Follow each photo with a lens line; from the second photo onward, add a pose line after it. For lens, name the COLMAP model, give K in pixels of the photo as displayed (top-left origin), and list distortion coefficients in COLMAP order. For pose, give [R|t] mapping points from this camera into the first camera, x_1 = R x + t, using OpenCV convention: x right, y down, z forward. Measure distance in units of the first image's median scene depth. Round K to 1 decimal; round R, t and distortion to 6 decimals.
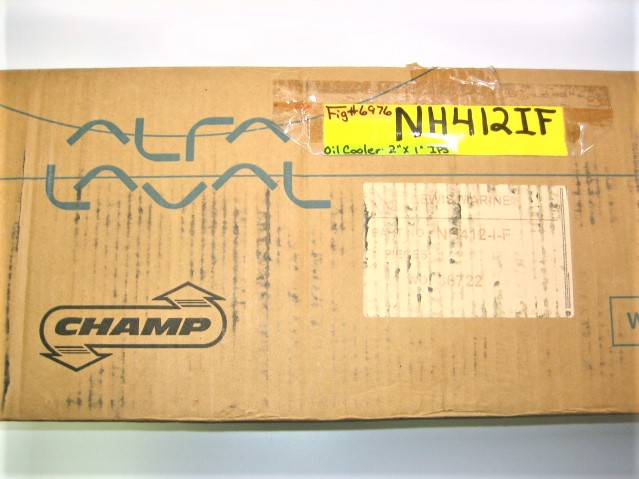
lens RADIAL K [[650.2, 0, 318.8], [0, 650.2, 239.4], [0, 0, 1]] dist [-0.094893, 0.000000]
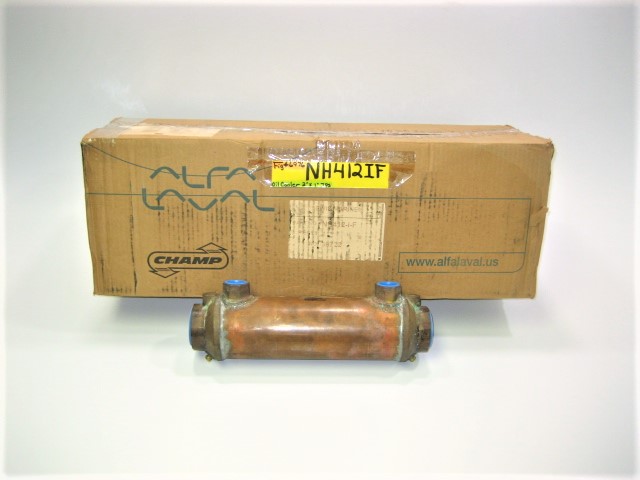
lens RADIAL K [[651.2, 0, 320.0], [0, 651.2, 239.9], [0, 0, 1]] dist [-0.094893, 0.000000]
pose [[0.999464, 0.030562, 0.011696, 0.149347], [-0.032539, 0.890180, 0.454445, -0.966780], [0.003477, -0.454582, 0.890698, -1.001853]]
